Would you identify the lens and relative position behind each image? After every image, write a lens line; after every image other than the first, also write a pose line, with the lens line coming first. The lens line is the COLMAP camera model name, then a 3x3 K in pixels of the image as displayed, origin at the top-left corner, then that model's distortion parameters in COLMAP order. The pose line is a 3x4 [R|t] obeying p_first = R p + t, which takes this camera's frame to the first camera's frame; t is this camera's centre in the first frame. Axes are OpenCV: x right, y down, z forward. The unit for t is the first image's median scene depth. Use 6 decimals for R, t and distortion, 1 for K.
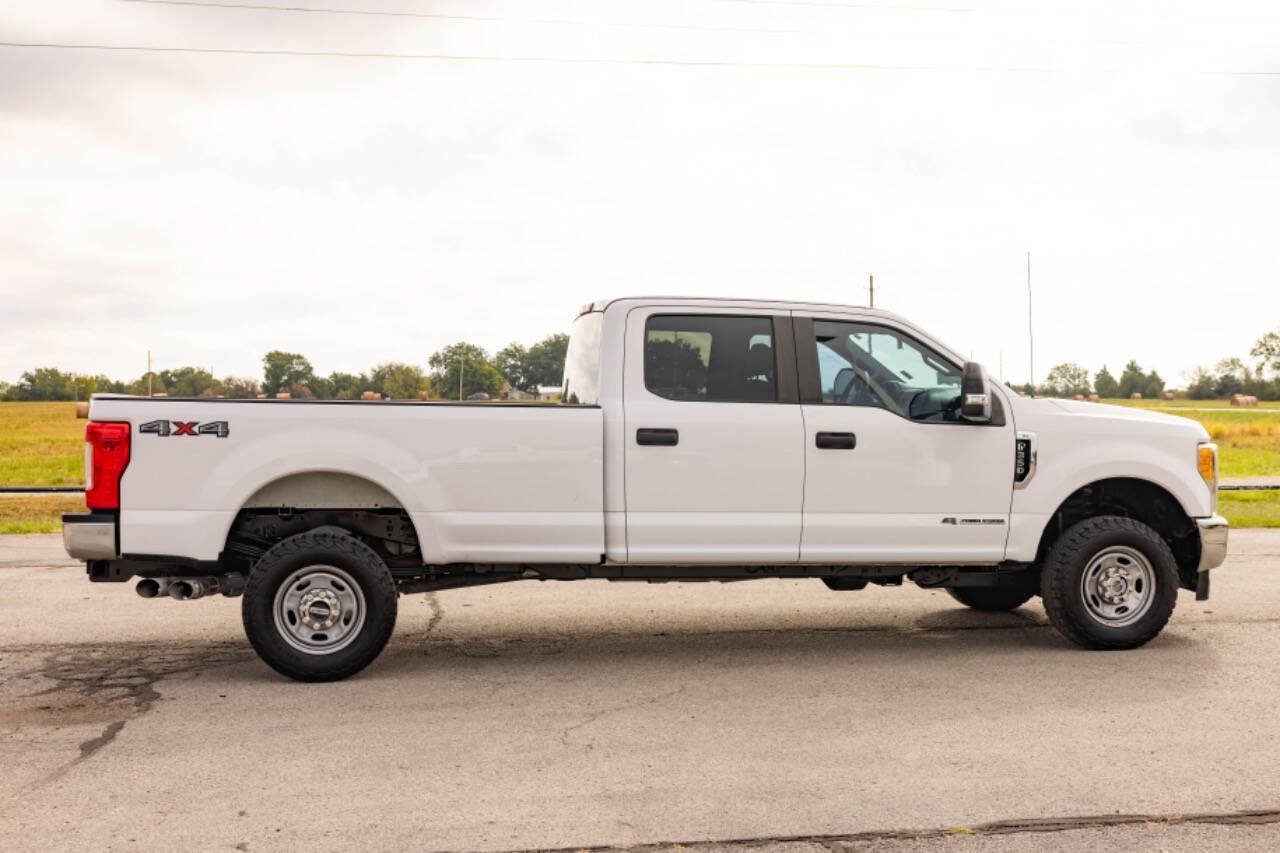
lens RADIAL K [[1554.2, 0, 664.9], [0, 1554.2, 485.5], [0, 0, 1]] dist [0.009895, -0.050906]
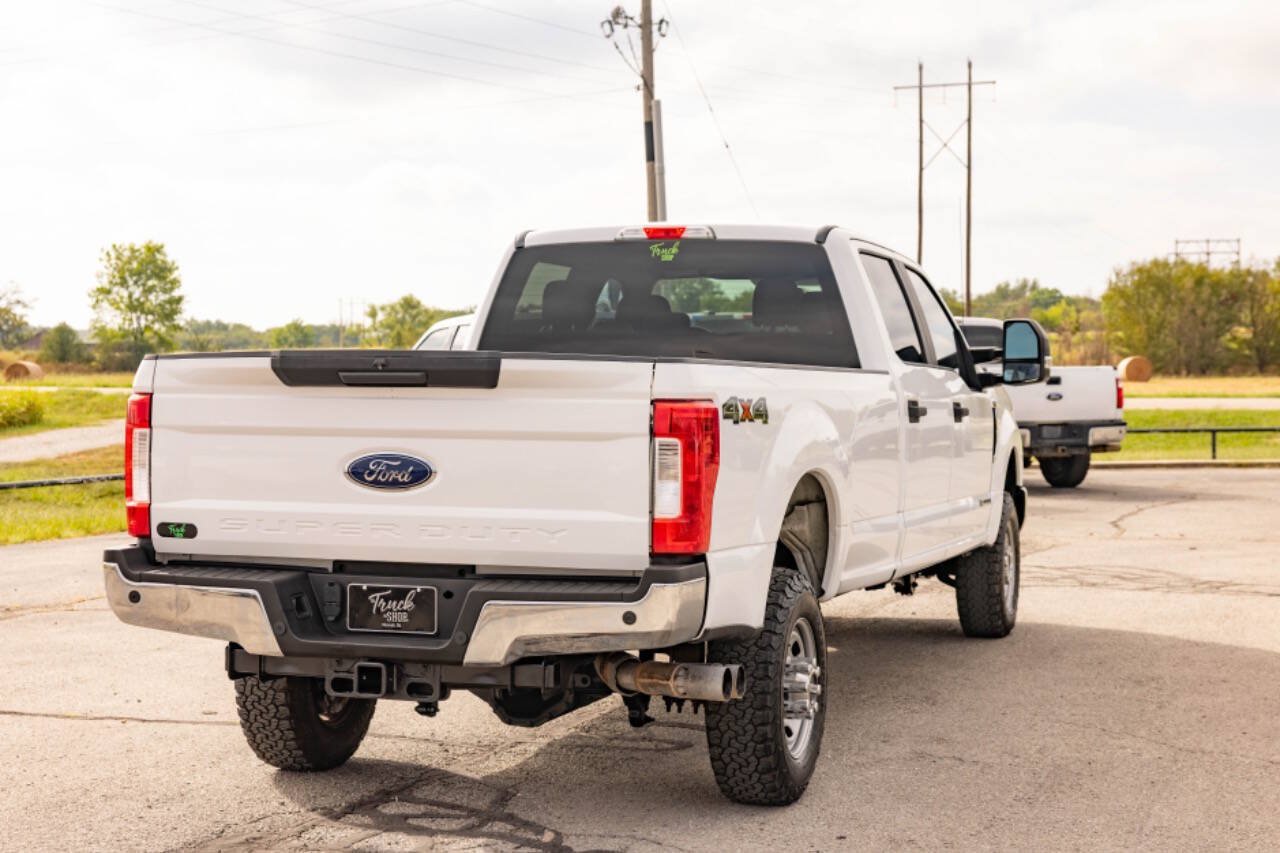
lens RADIAL K [[2162.5, 0, 640.0], [0, 2162.5, 426.5], [0, 0, 1]] dist [0.072250, -0.062512]
pose [[0.496872, -0.024852, 0.867468, -0.941990], [0.047298, 0.998880, 0.001525, -0.030022], [-0.866534, 0.040272, 0.497491, 0.553325]]
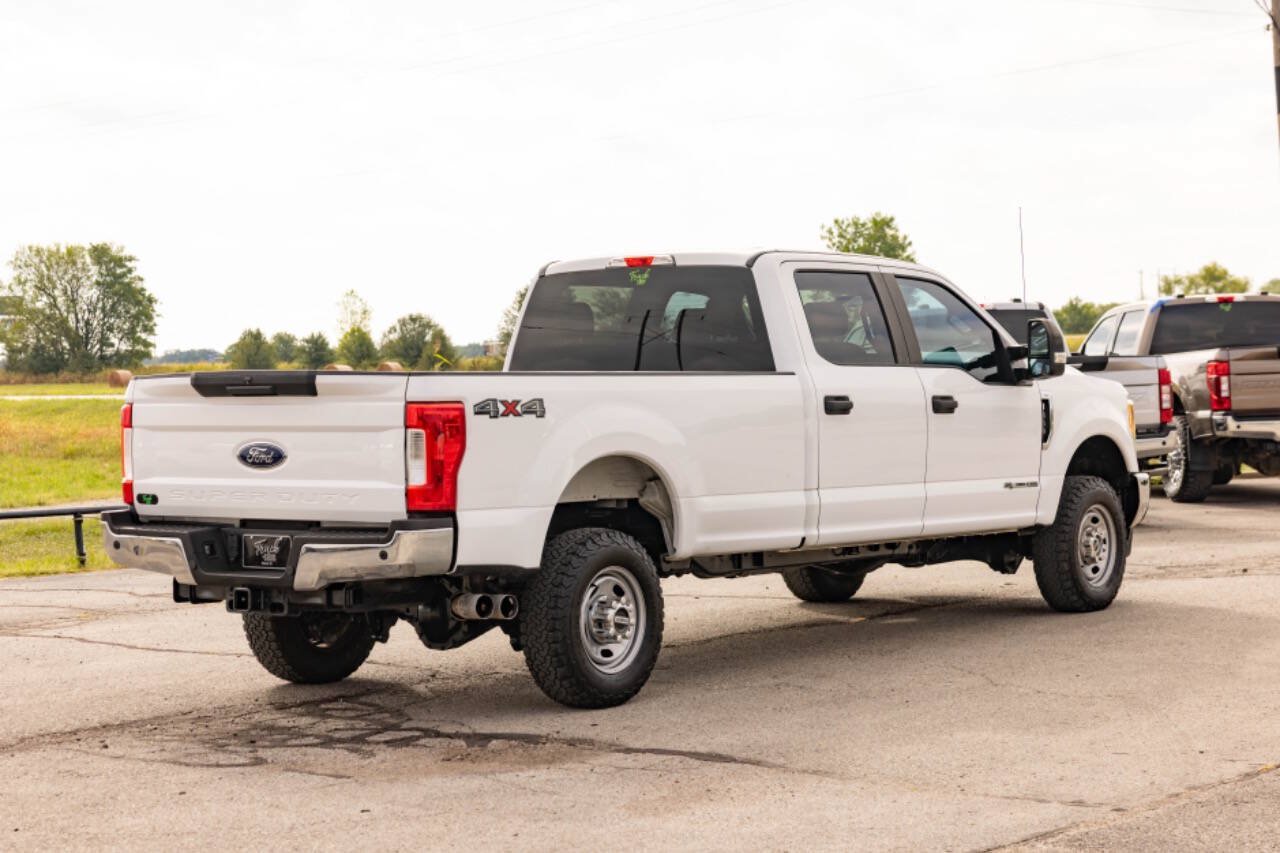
lens RADIAL K [[2678.0, 0, 640.0], [0, 2678.0, 426.5], [0, 0, 1]] dist [0.022909, 0.354550]
pose [[0.750303, -0.033565, 0.660242, -1.063671], [0.060213, 0.998029, -0.017689, 0.001977], [-0.658346, 0.053027, 0.750845, -0.094944]]
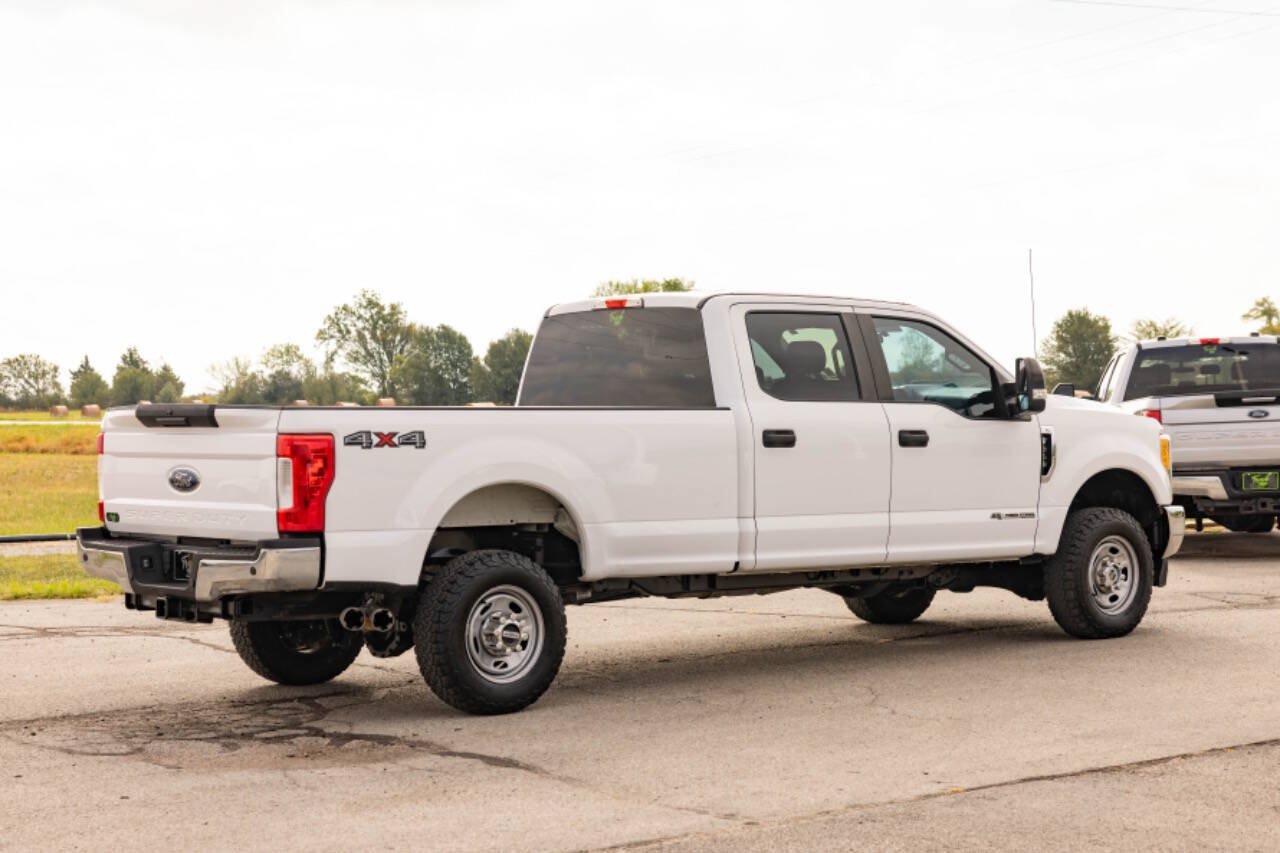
lens RADIAL K [[2520.3, 0, 644.4], [0, 2520.3, 472.5], [0, 0, 1]] dist [0.028588, -0.025961]
pose [[0.876193, -0.030339, 0.481005, -0.787444], [0.045607, 0.998758, -0.020080, 0.016760], [-0.479799, 0.039531, 0.876488, -0.316668]]
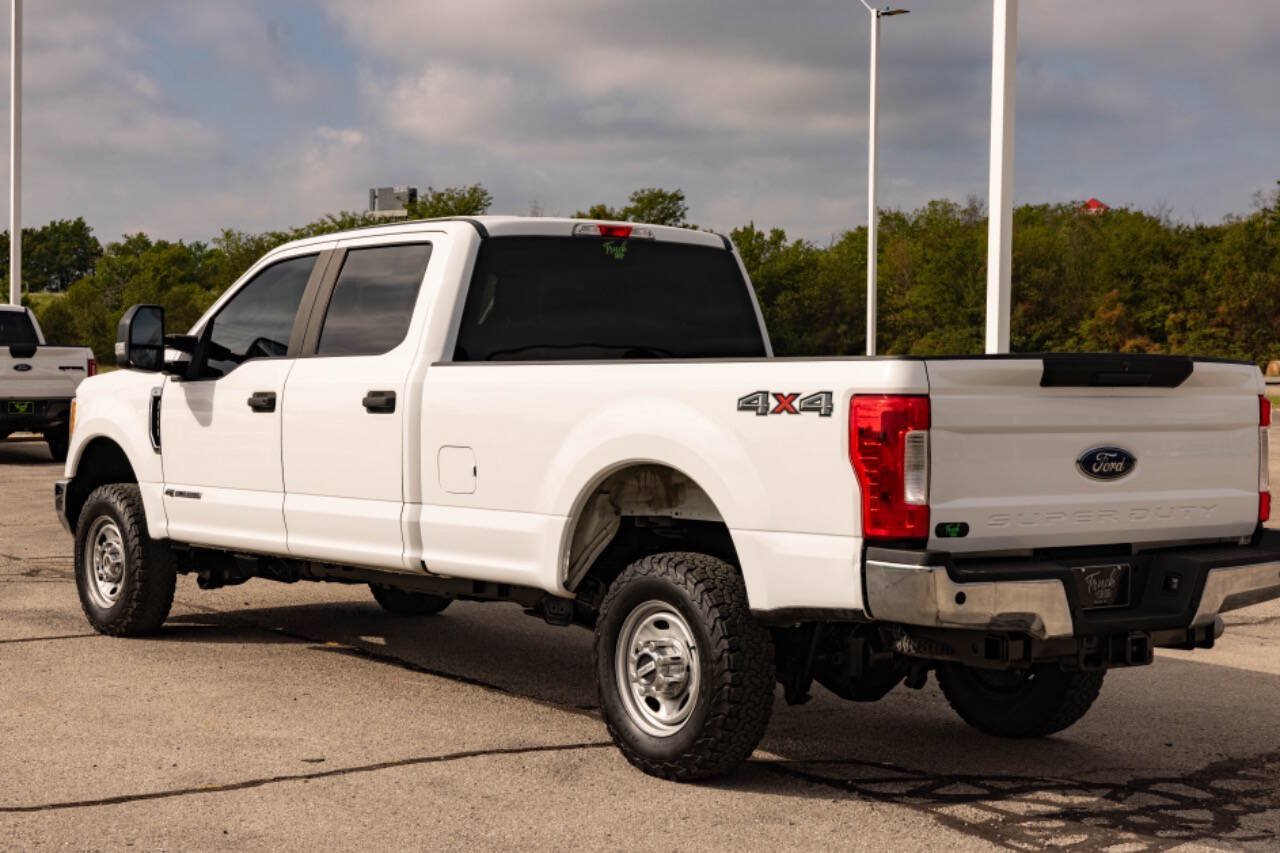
lens RADIAL K [[2162.5, 0, 640.0], [0, 2162.5, 426.5], [0, 0, 1]] dist [0.072250, -0.062512]
pose [[-0.448603, -0.035320, 0.893033, -0.995392], [0.037998, 0.997561, 0.058543, -0.085220], [-0.892923, 0.060196, -0.446167, 1.503882]]
